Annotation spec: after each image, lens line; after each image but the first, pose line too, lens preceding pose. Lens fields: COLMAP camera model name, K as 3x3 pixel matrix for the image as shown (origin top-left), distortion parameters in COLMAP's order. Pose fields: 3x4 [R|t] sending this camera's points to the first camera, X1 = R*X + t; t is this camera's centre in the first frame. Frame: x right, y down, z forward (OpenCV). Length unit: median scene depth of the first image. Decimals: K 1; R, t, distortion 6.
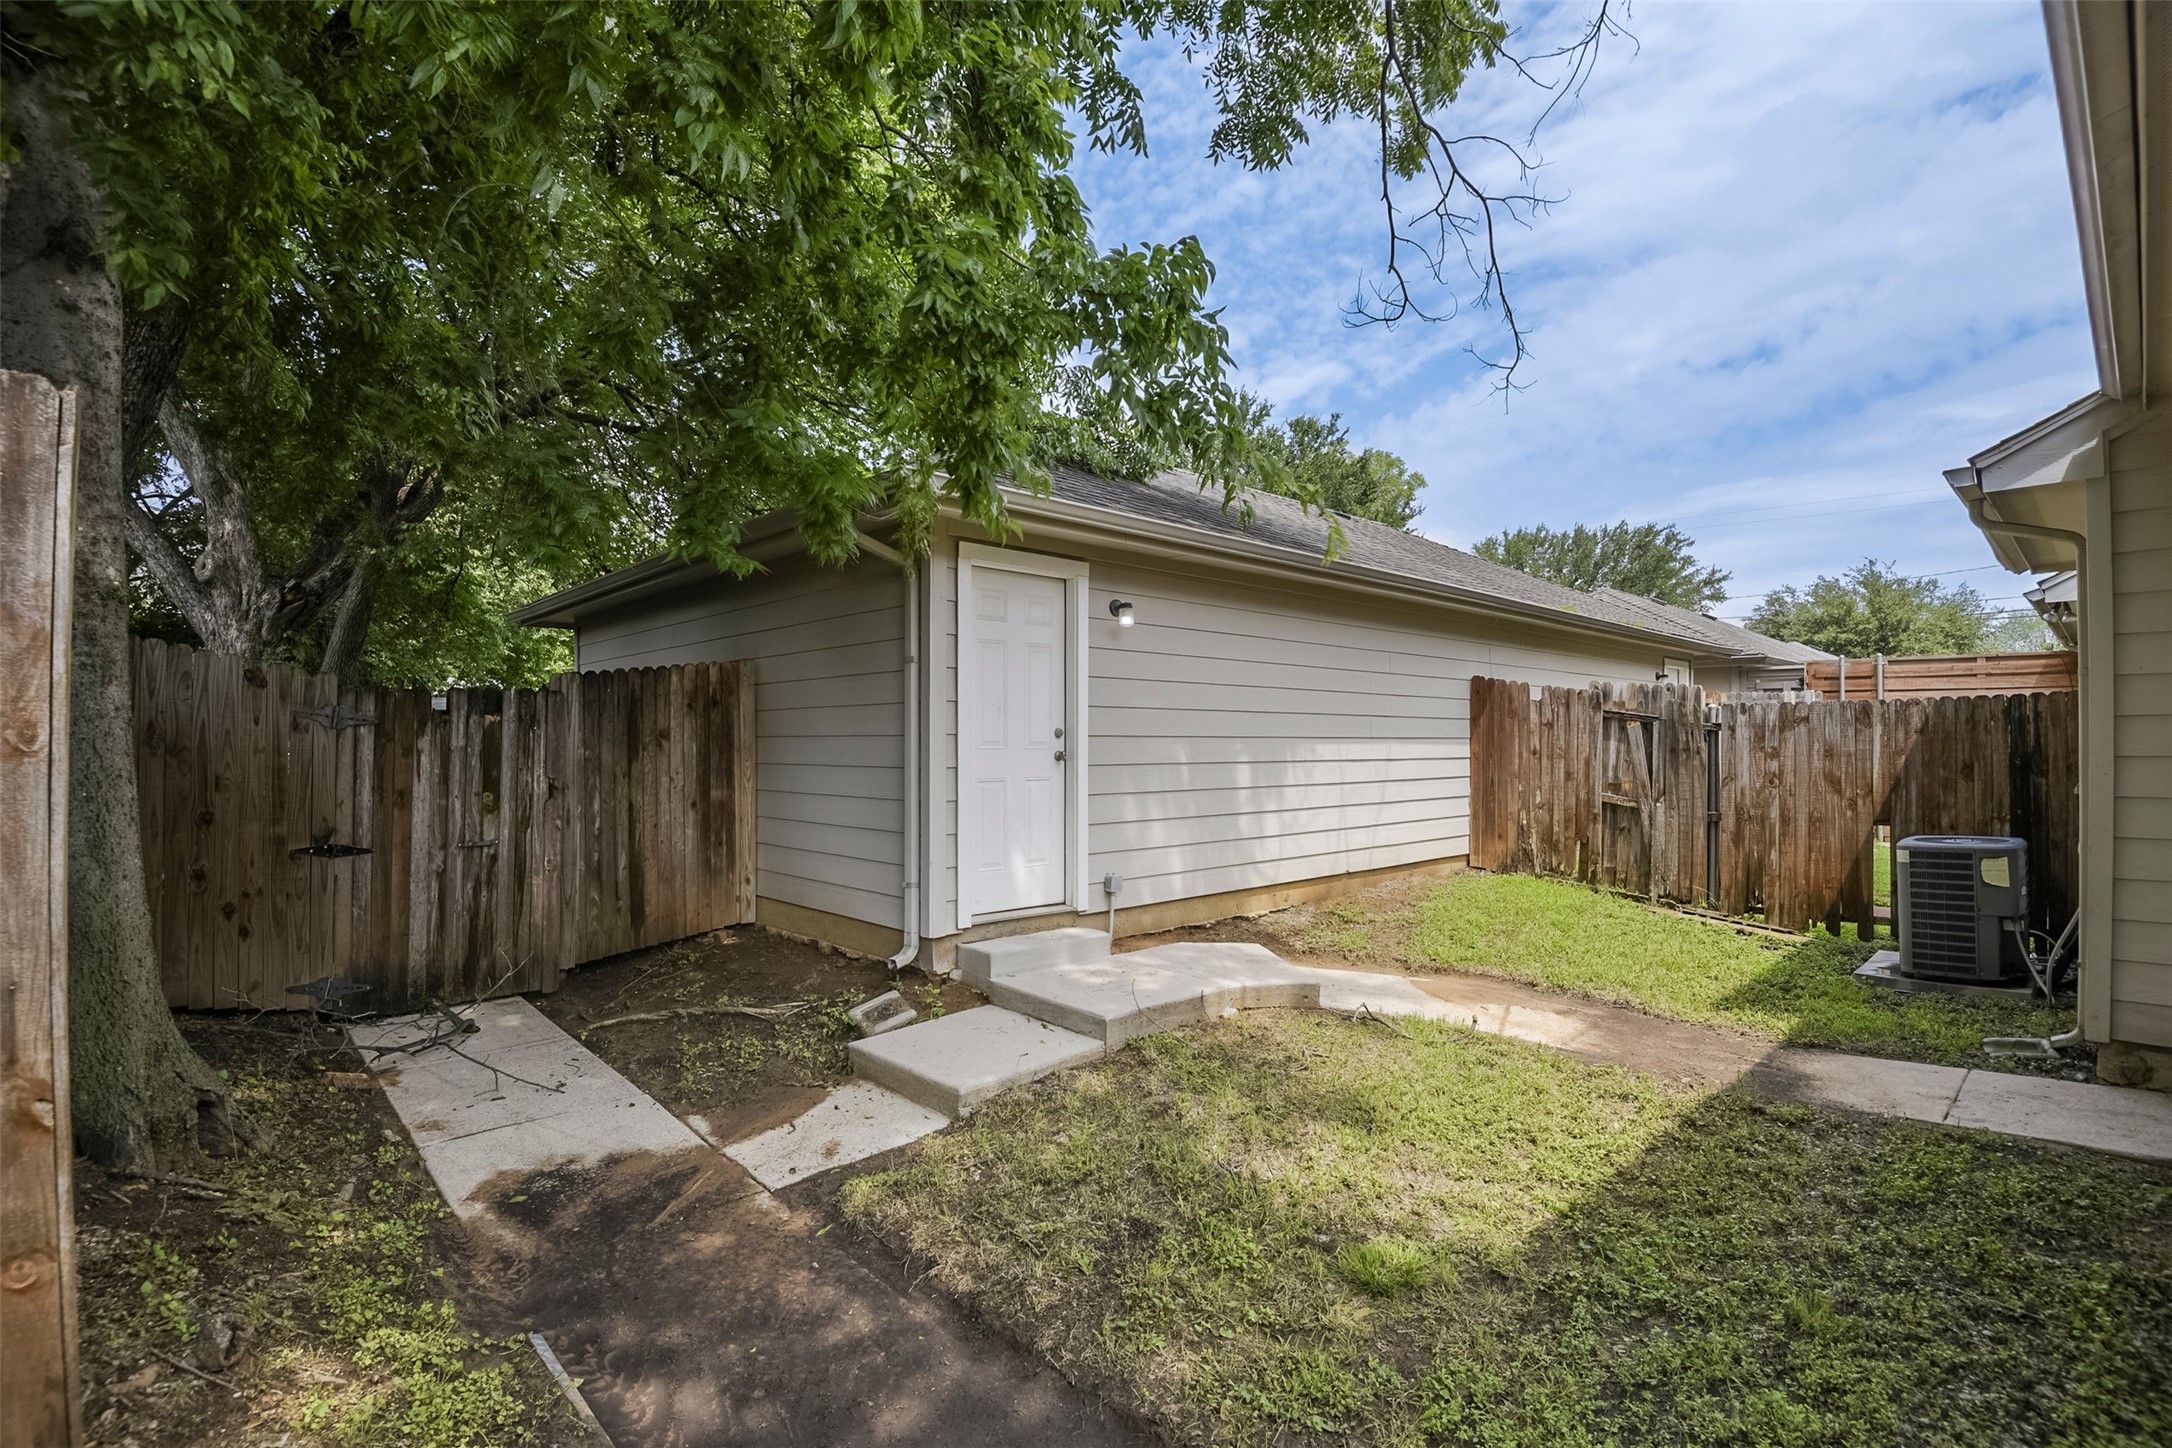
lens RADIAL K [[1019.6, 0, 1066.9], [0, 1019.6, 727.1], [0, 0, 1]] dist [-0.013105, -0.018227]
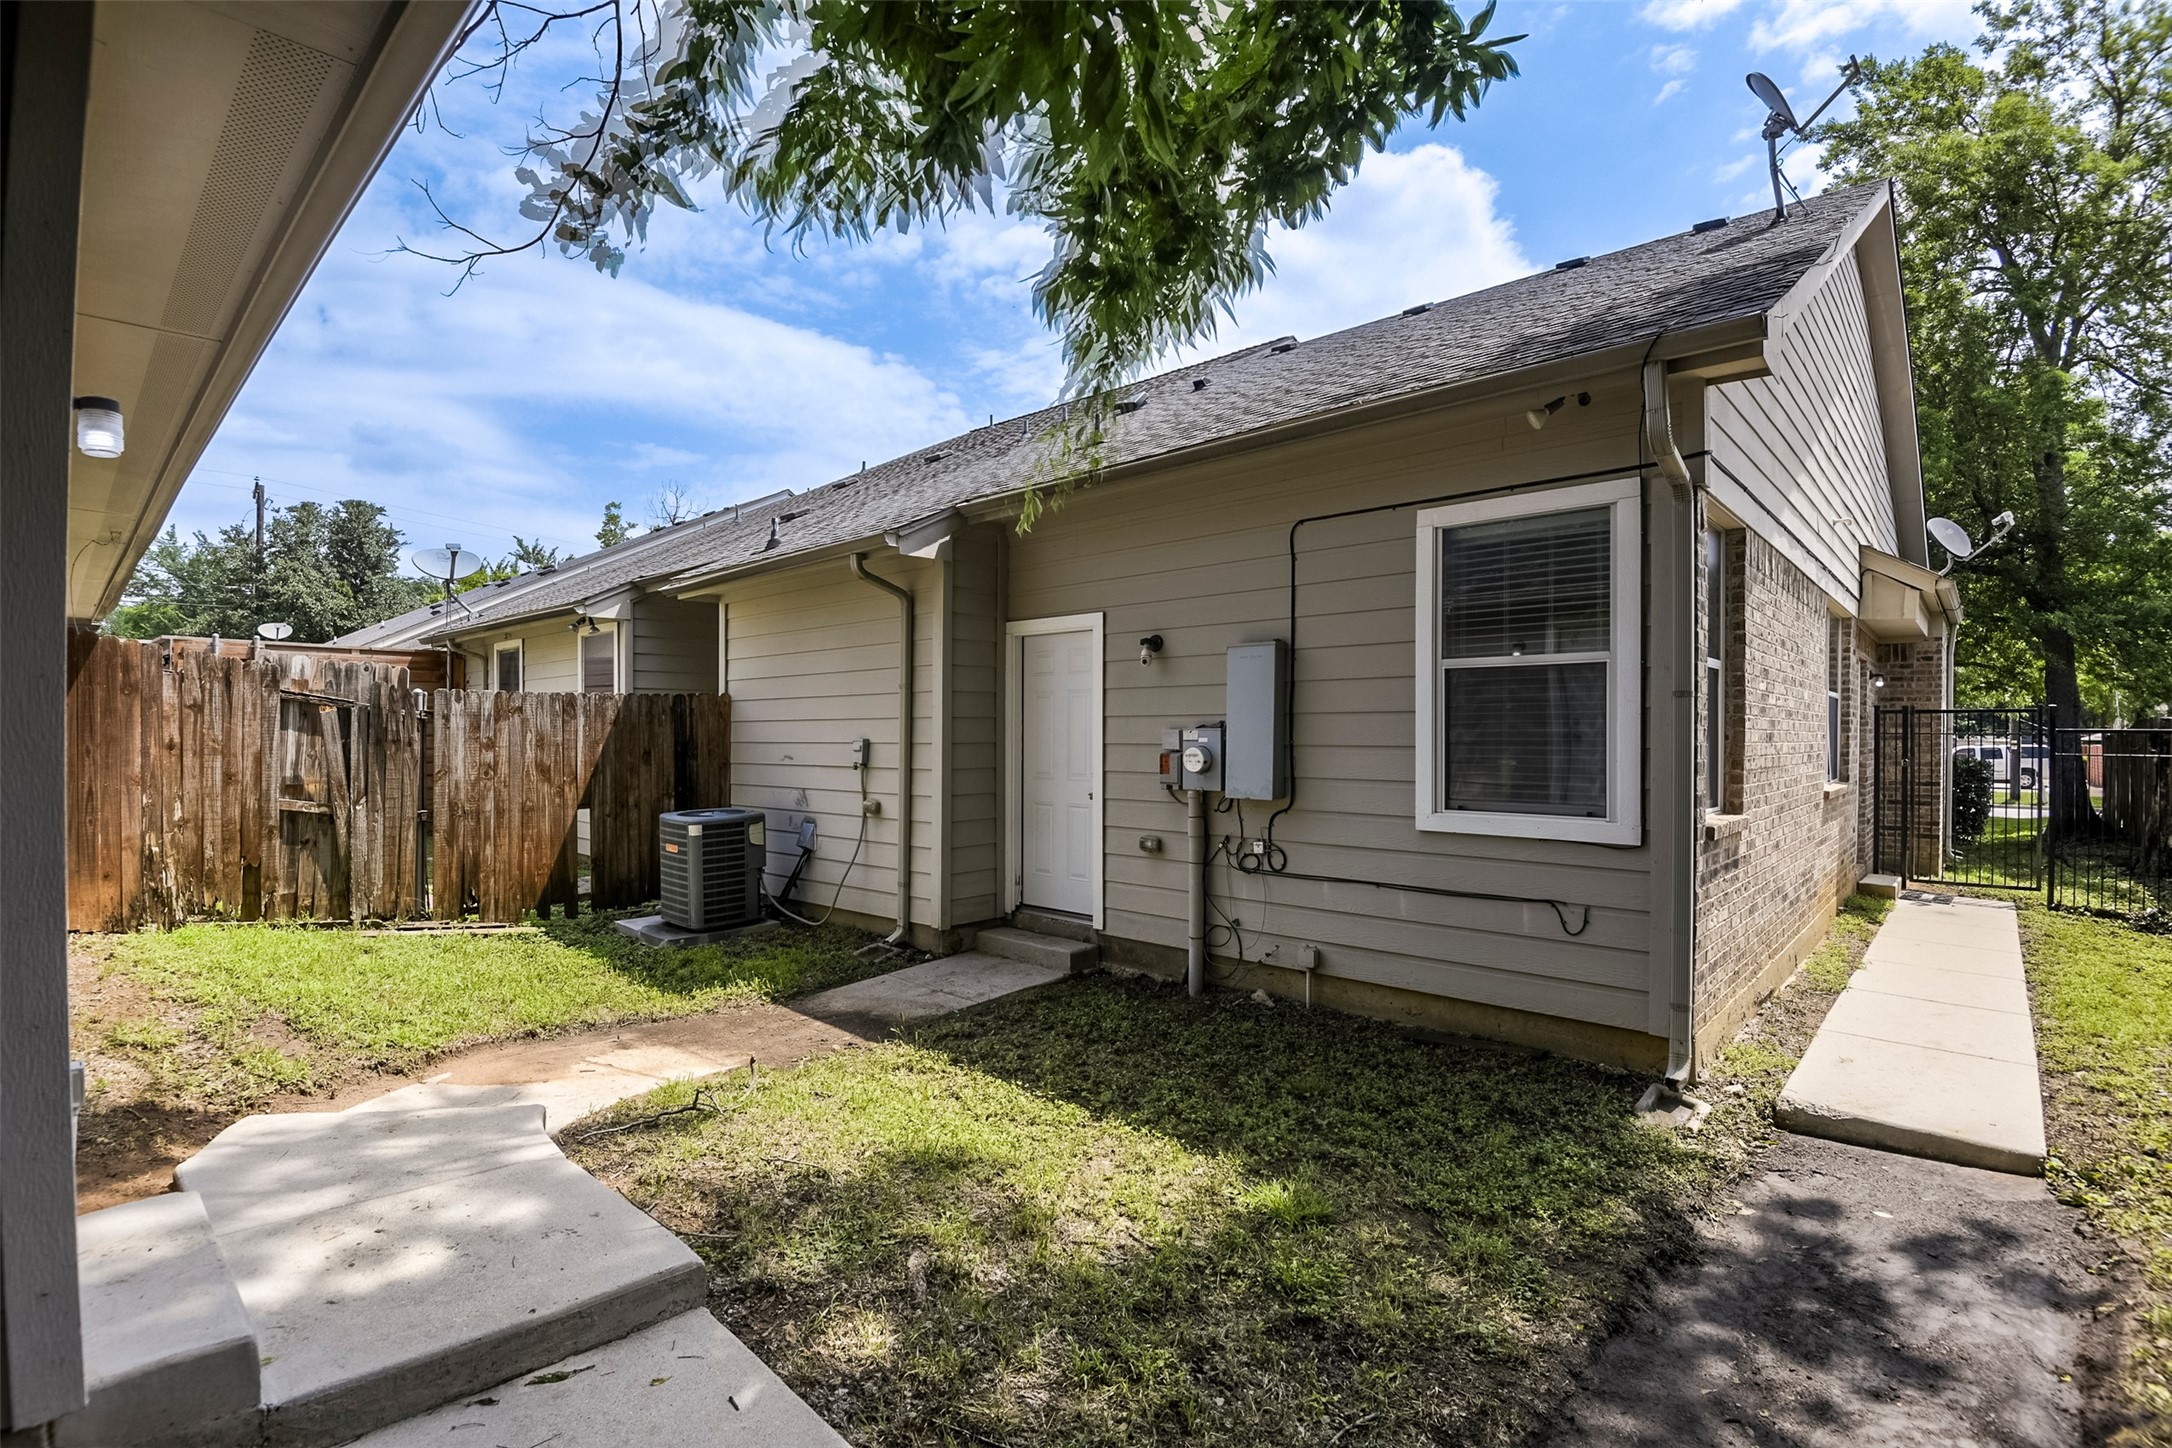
lens RADIAL K [[1019.6, 0, 1066.9], [0, 1019.6, 727.1], [0, 0, 1]] dist [-0.013105, -0.018227]
pose [[-0.083857, 0.004038, 0.996470, -0.301109], [-0.017865, 0.999825, -0.005555, 0.005309], [-0.996318, -0.018268, -0.083770, 0.517148]]
